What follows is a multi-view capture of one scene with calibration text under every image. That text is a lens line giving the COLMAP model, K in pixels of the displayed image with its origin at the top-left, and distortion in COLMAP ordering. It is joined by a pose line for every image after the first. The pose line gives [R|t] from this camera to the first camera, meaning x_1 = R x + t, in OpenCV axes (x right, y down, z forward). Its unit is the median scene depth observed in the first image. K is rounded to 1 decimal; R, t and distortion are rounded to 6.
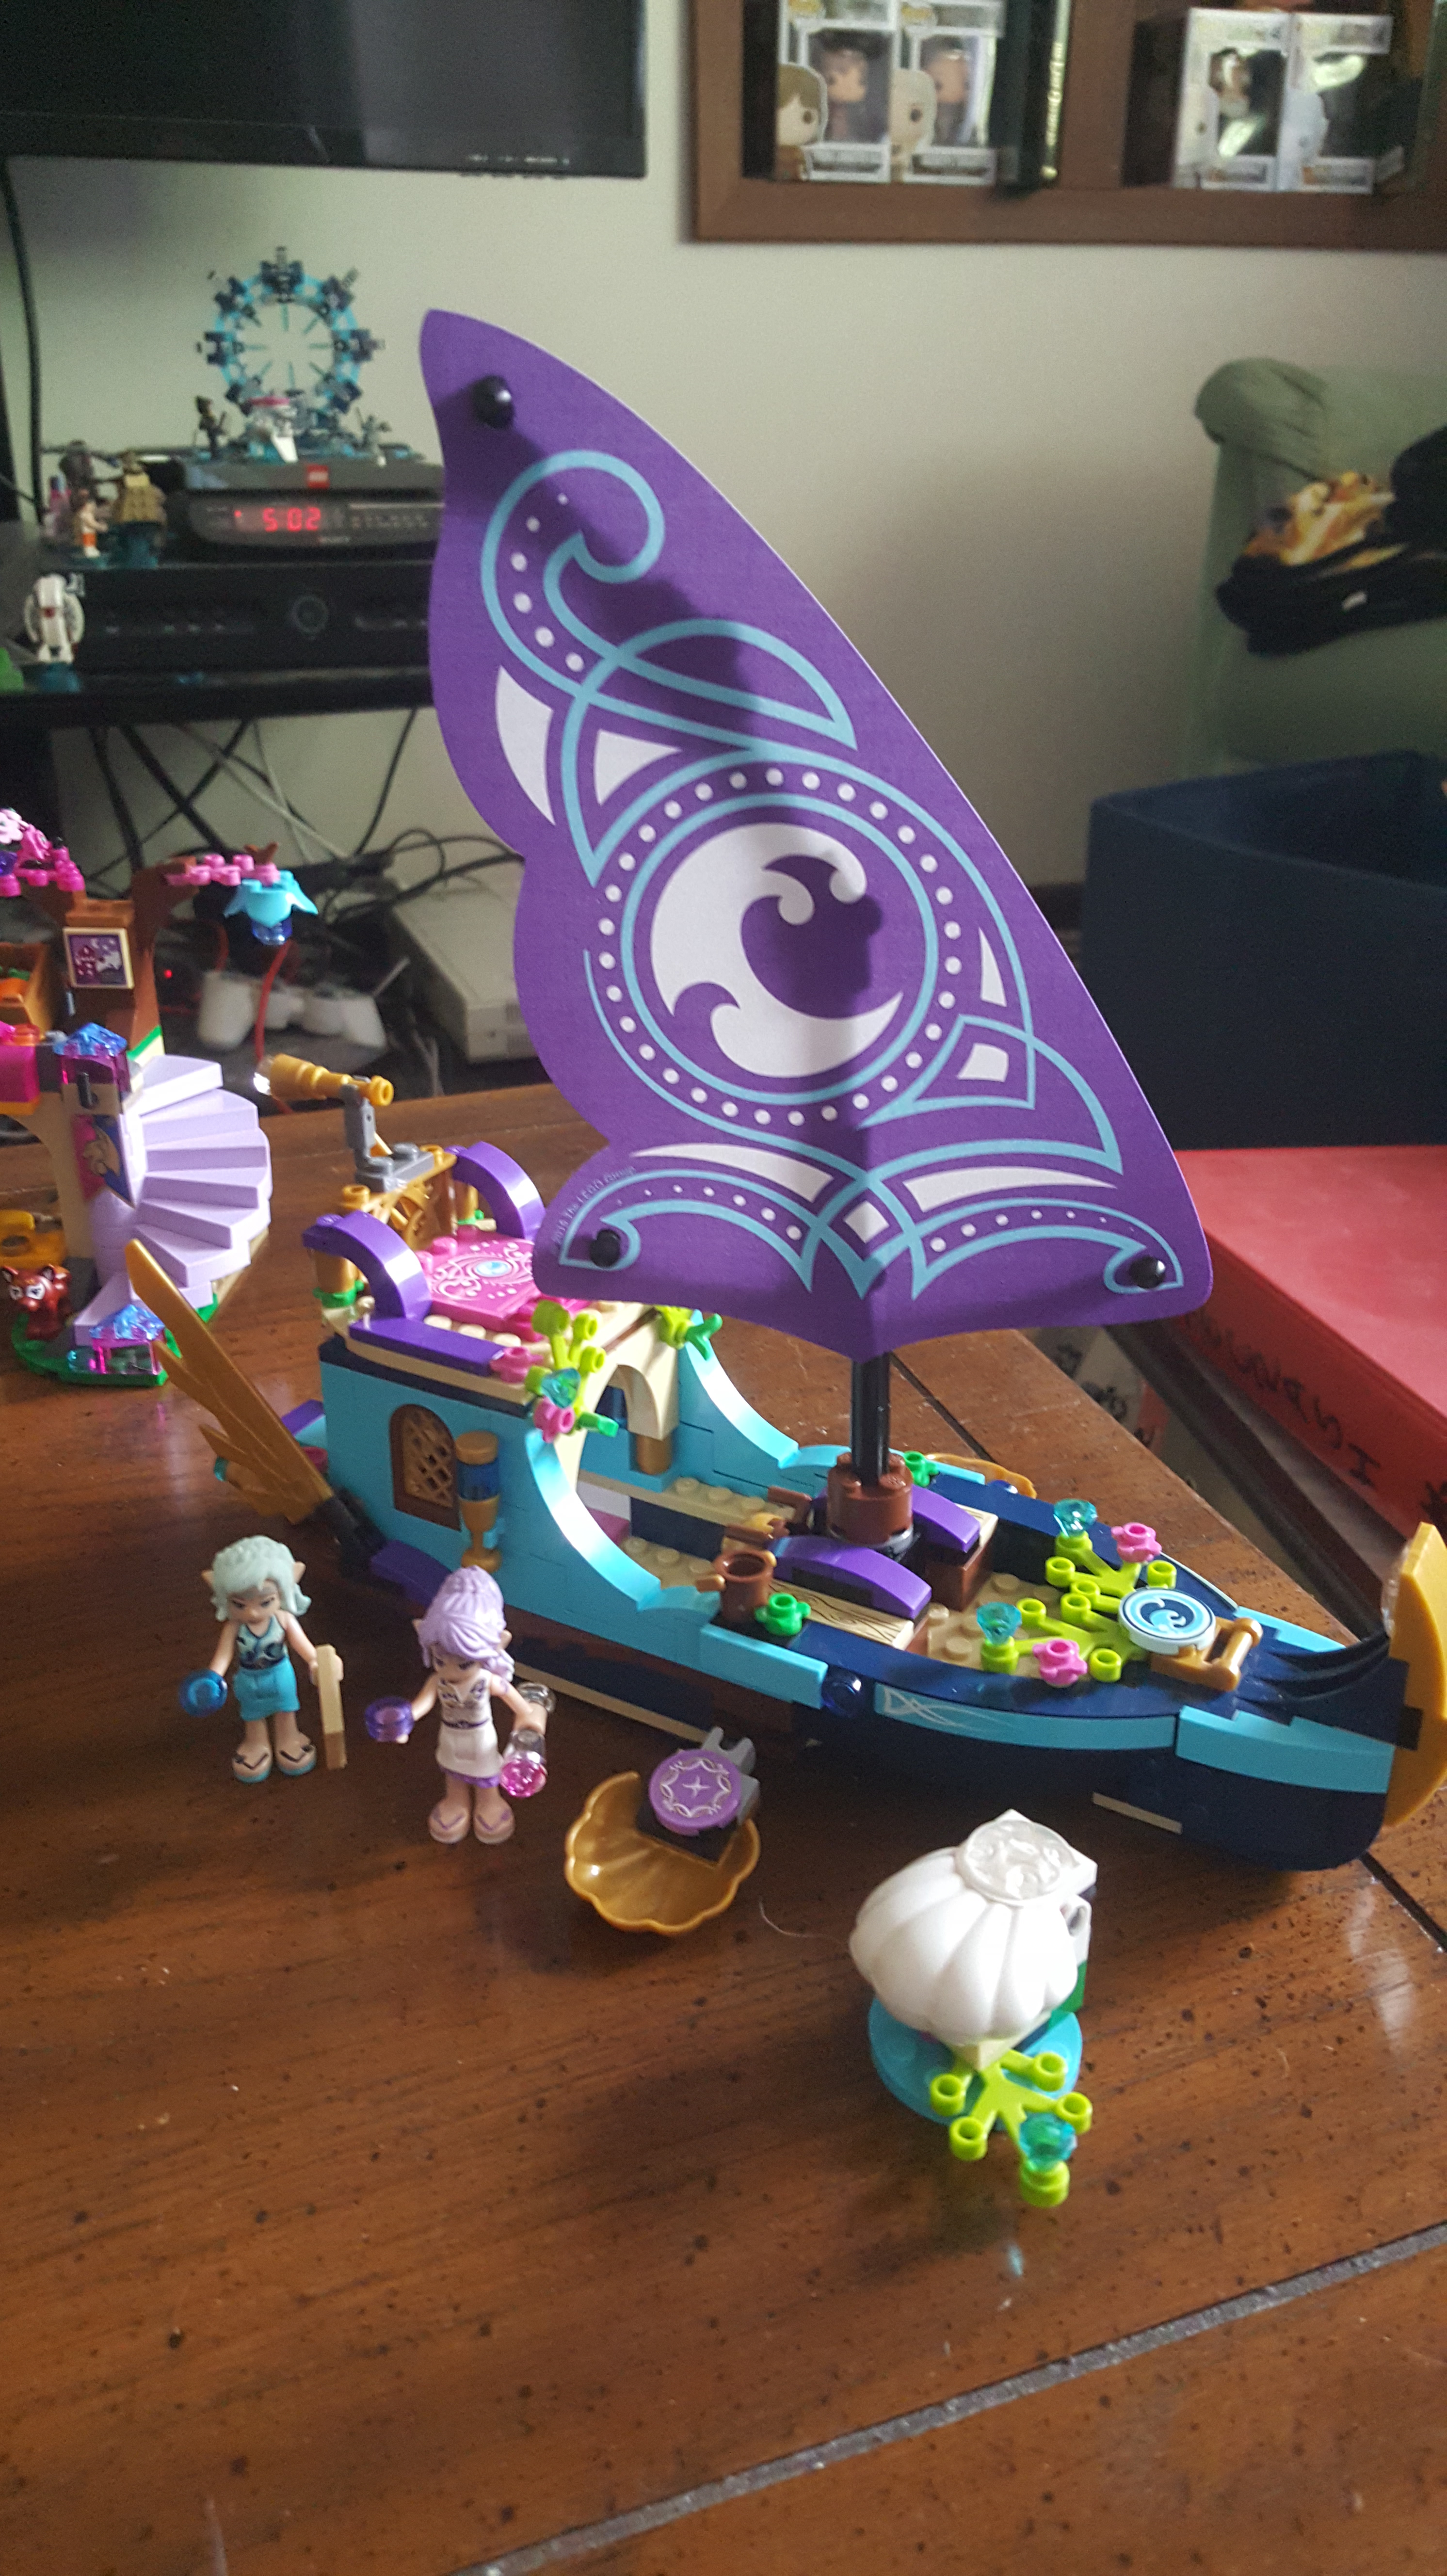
lens RADIAL K [[2086.0, 0, 650.5], [0, 2086.0, 1283.3], [0, 0, 1]] dist [0.170068, -0.384538]
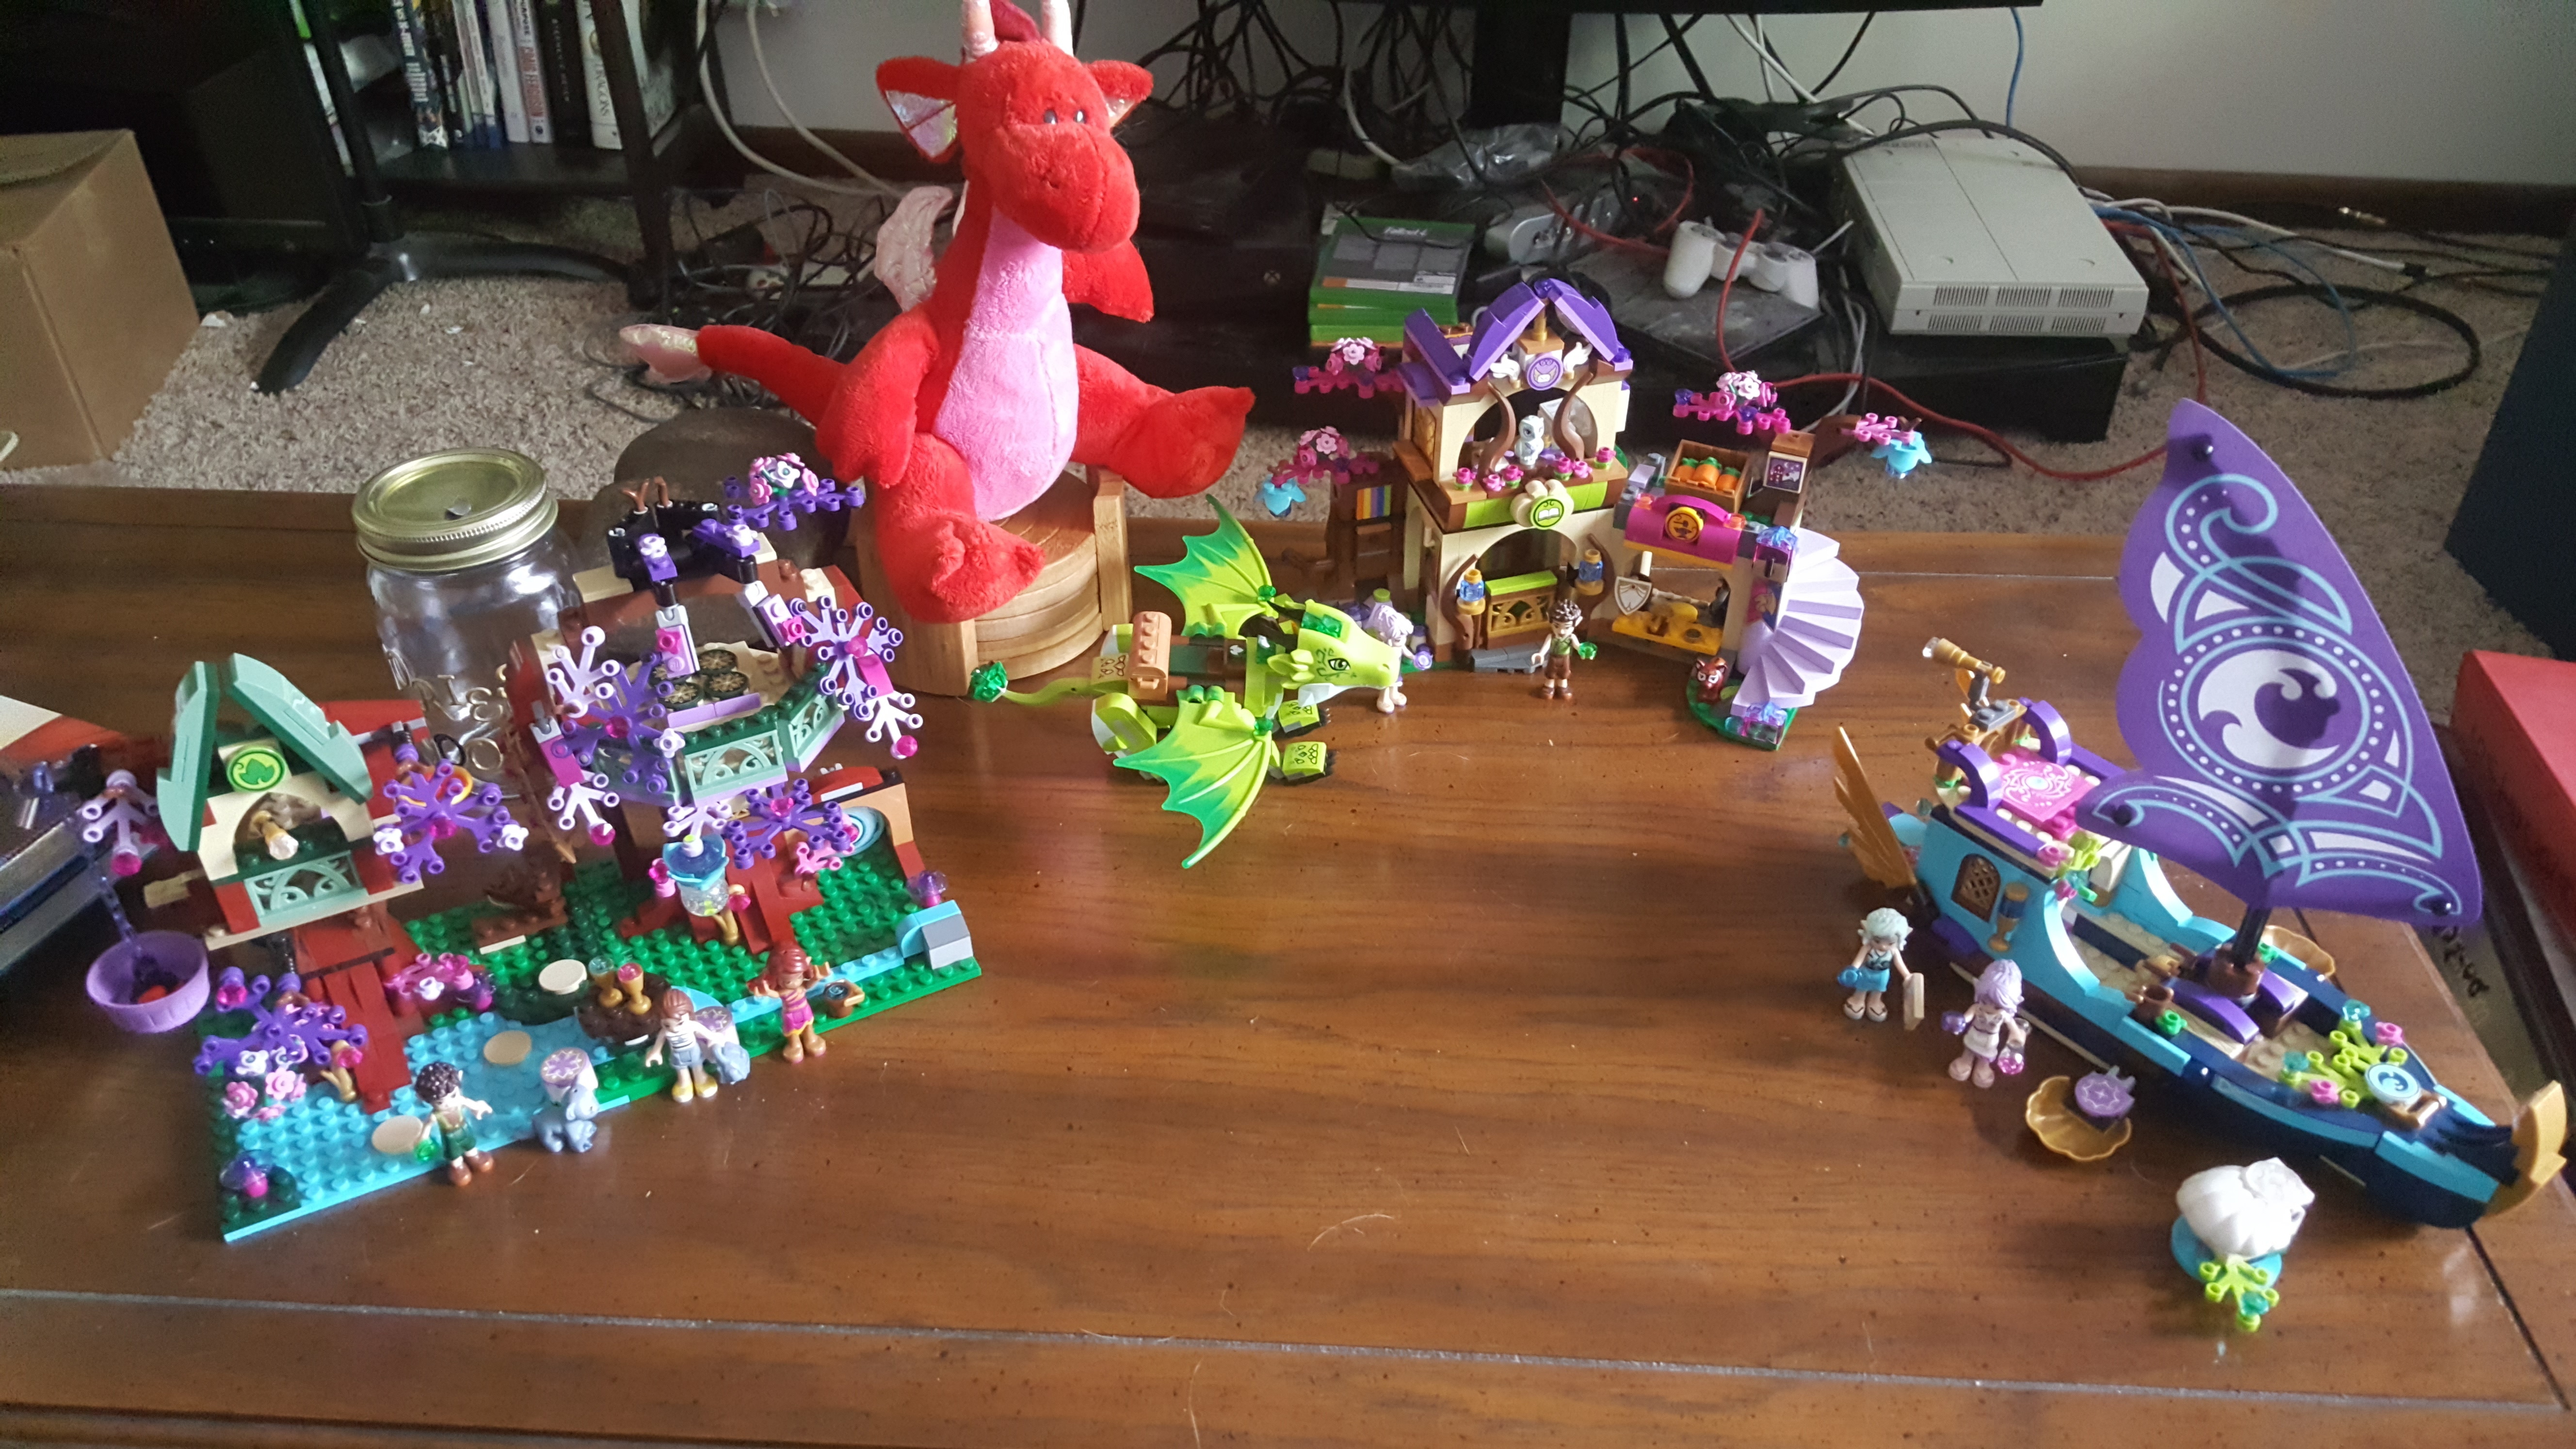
lens RADIAL K [[1712.6, 0, 1316.0], [0, 1712.6, 817.0], [0, 0, 1]] dist [0.096516, -0.132429]
pose [[0.916671, 0.238351, -0.320785, -0.196746], [-0.171866, 0.959777, 0.222015, -0.253280], [0.360800, -0.148382, 0.920764, -0.754002]]
